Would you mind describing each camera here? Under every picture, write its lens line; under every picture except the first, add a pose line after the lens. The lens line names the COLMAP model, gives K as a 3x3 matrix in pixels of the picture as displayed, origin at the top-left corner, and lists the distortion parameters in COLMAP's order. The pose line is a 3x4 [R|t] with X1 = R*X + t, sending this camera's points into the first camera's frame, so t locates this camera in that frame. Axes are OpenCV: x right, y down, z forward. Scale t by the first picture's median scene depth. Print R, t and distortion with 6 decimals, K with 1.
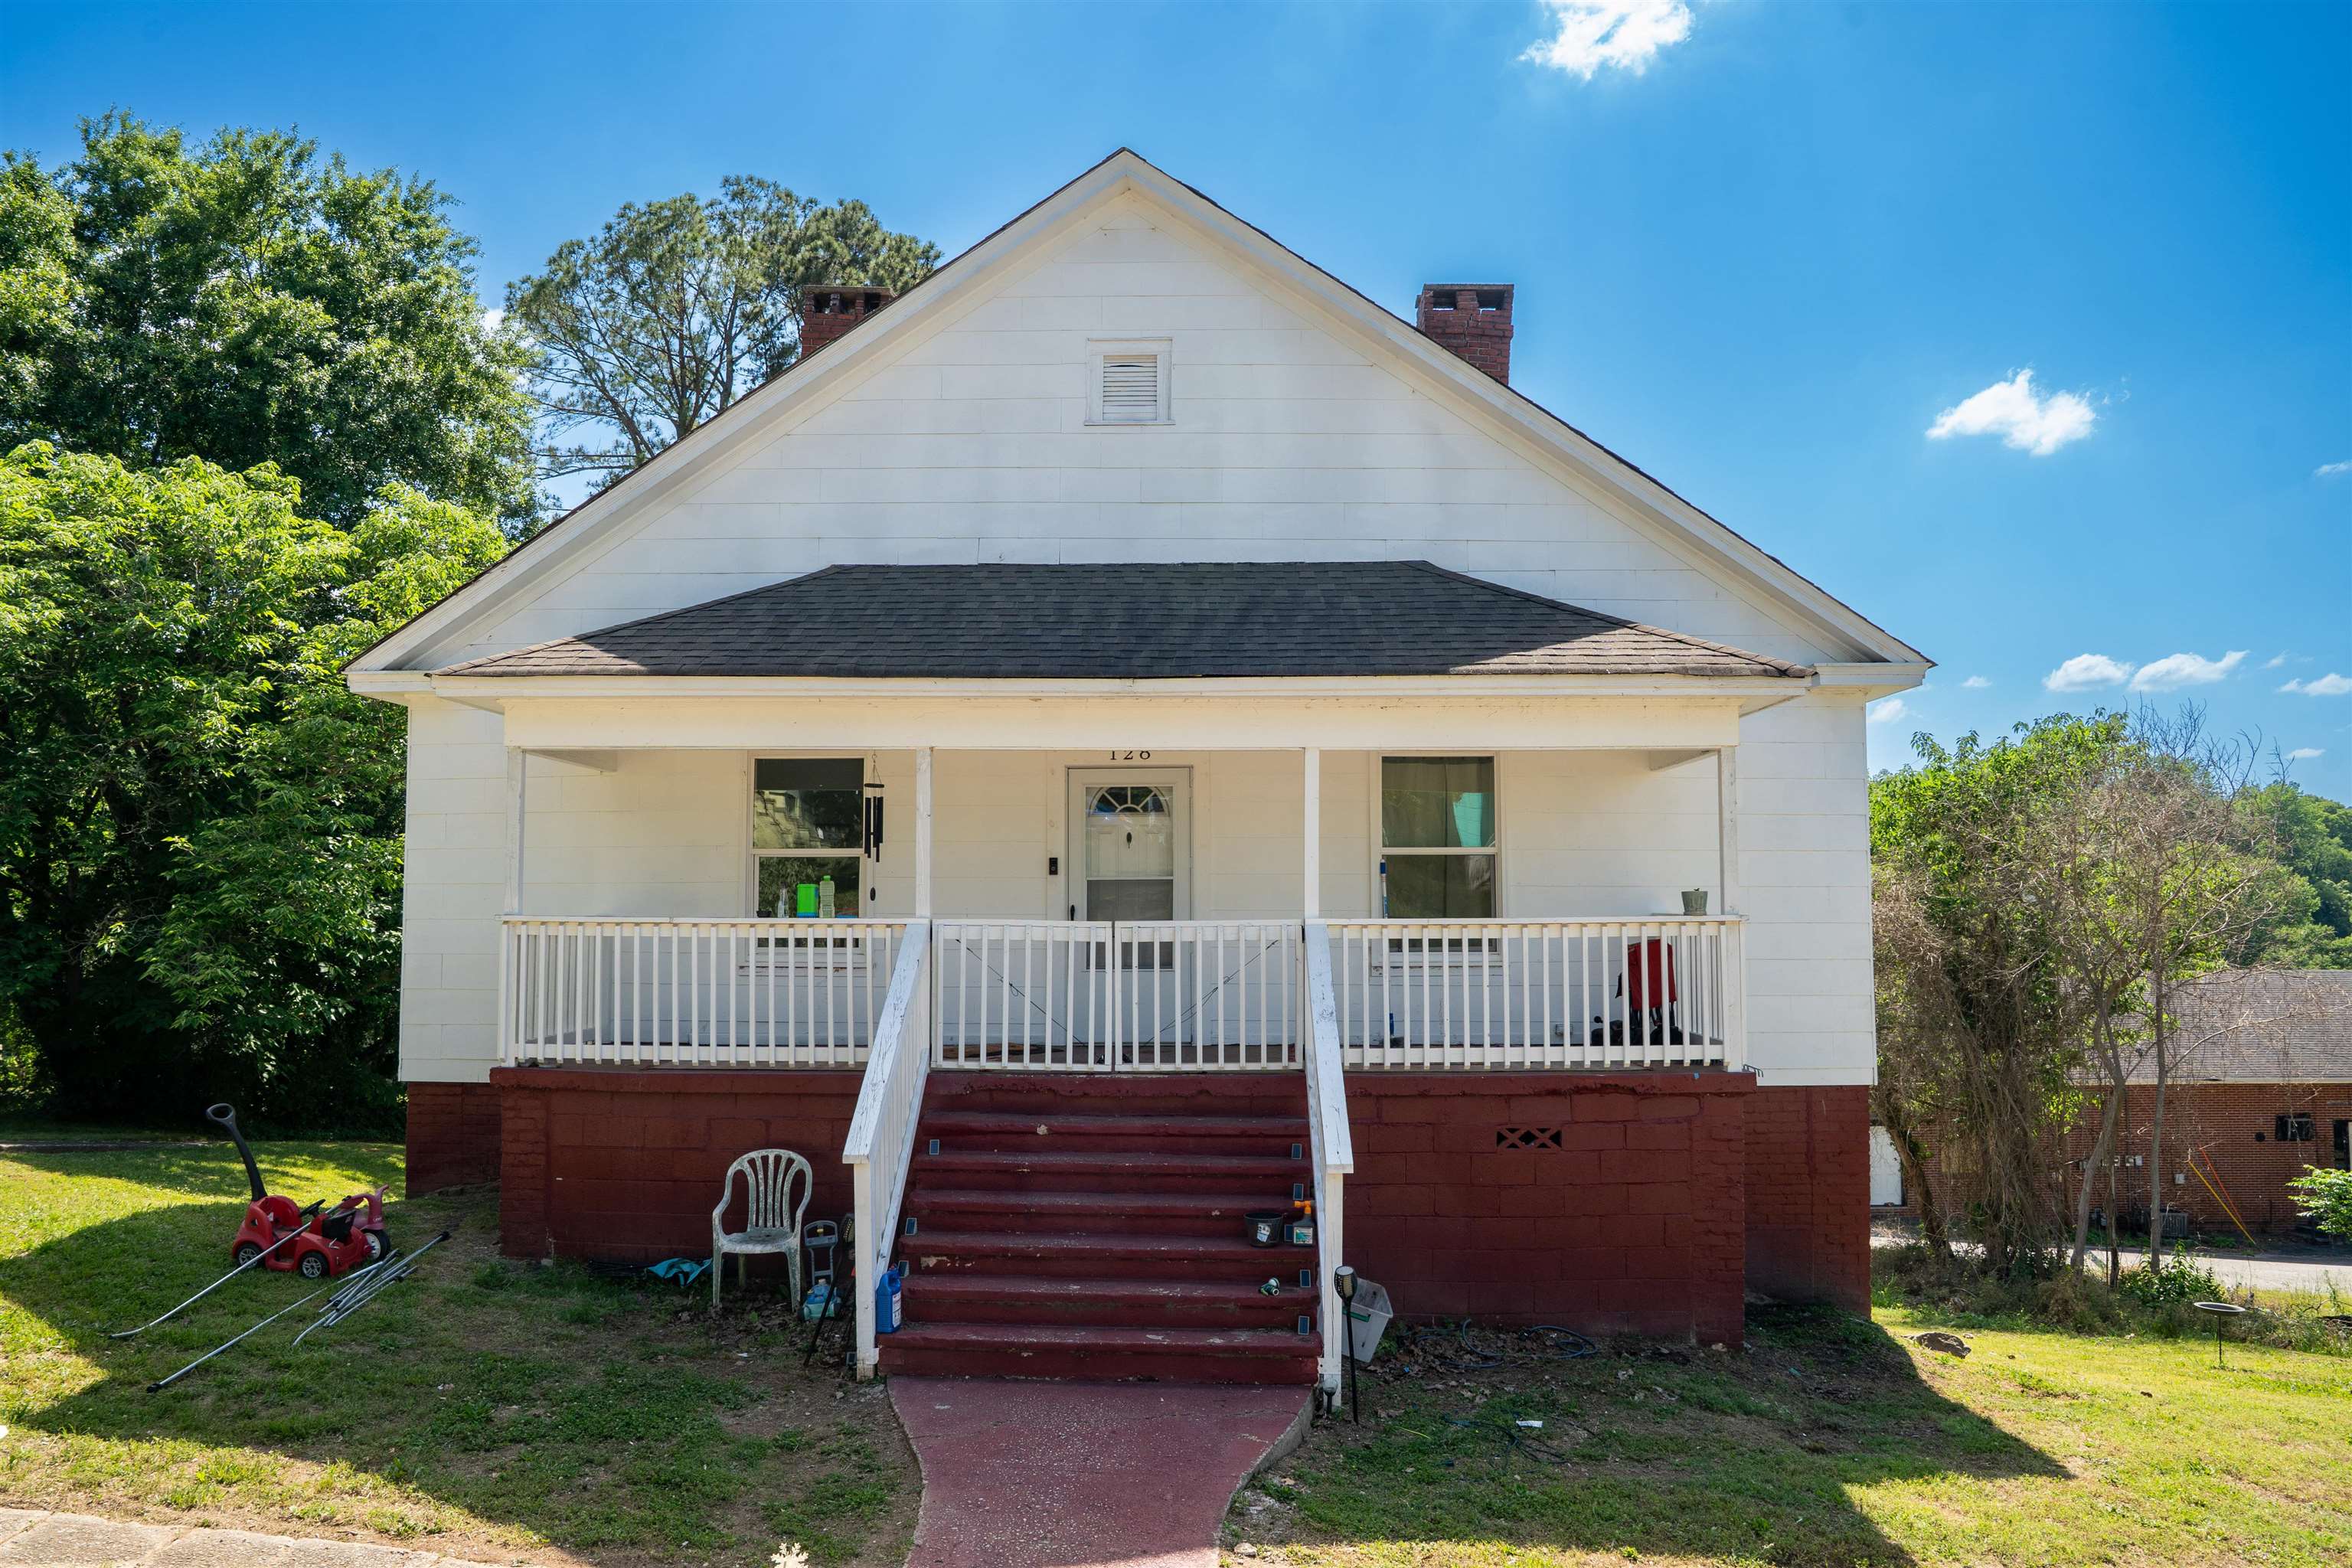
lens RADIAL K [[1685.5, 0, 1176.0], [0, 1685.5, 784.0], [0, 0, 1]] dist [-0.123210, 0.085836]
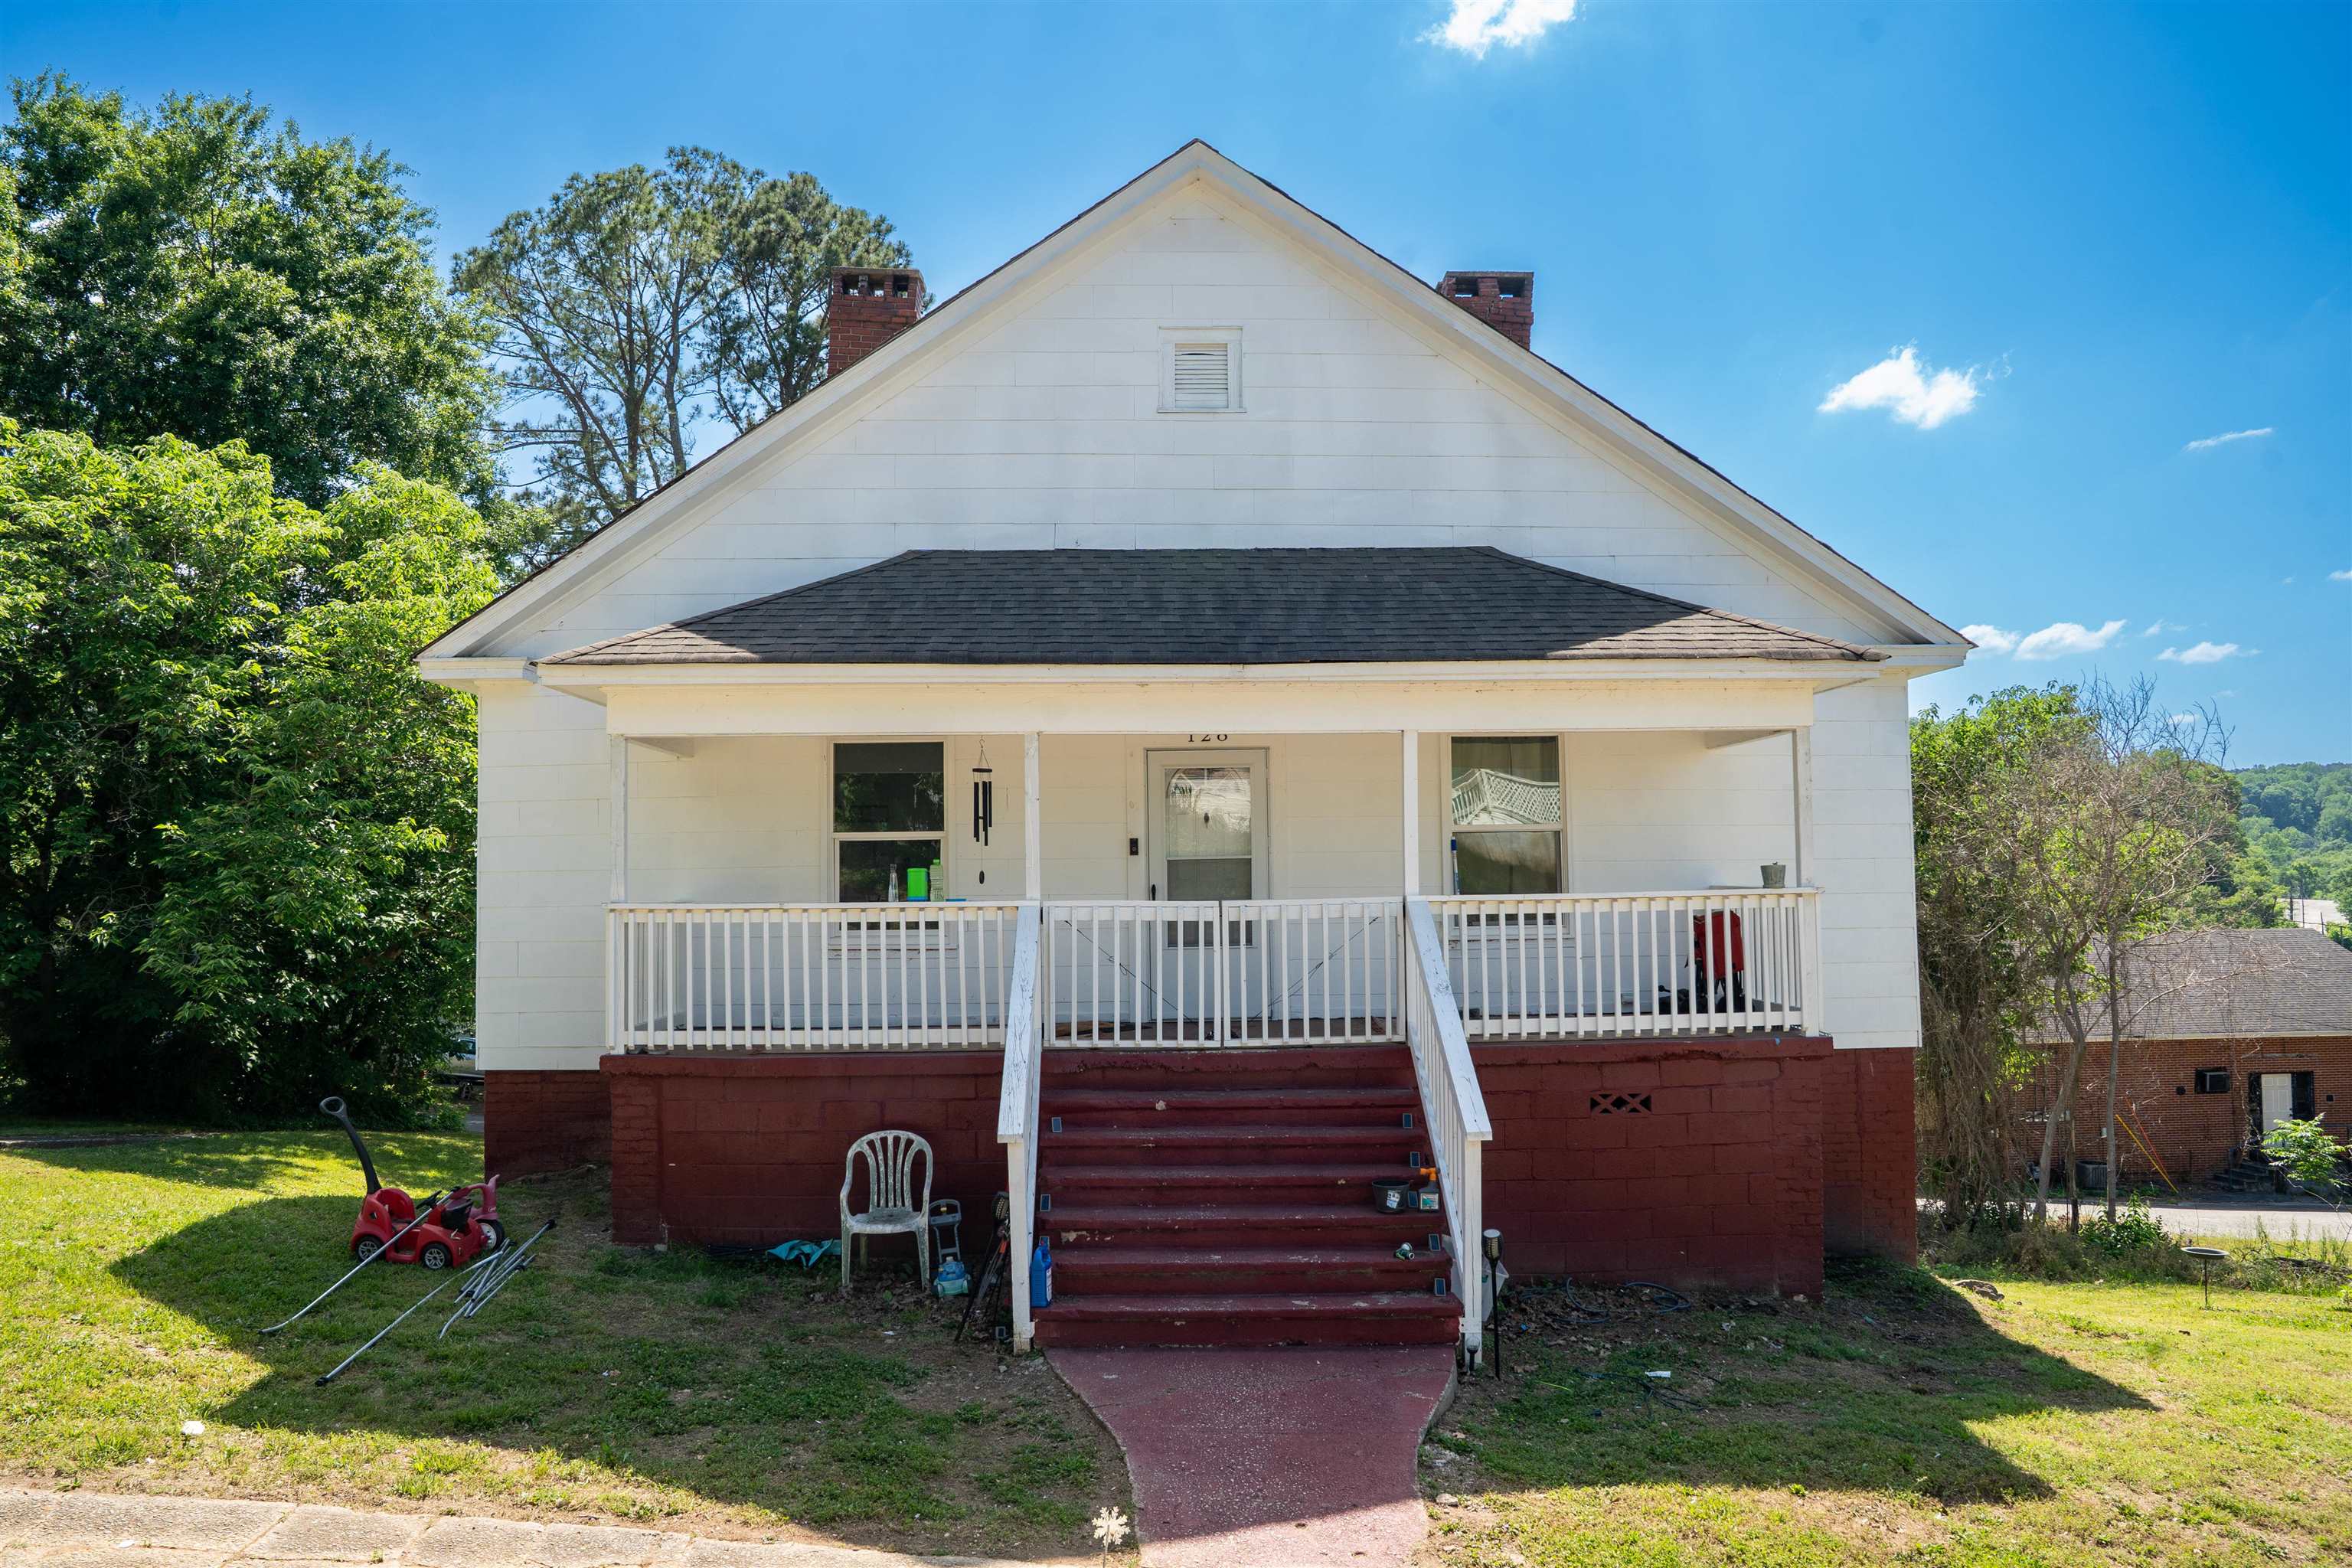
lens RADIAL K [[1685.5, 0, 1176.0], [0, 1685.5, 784.0], [0, 0, 1]] dist [-0.123210, 0.085836]
pose [[0.998457, -0.008570, 0.054868, -0.119771], [0.007655, 0.999829, 0.016853, -0.007079], [-0.055003, -0.016407, 0.998351, -0.021034]]
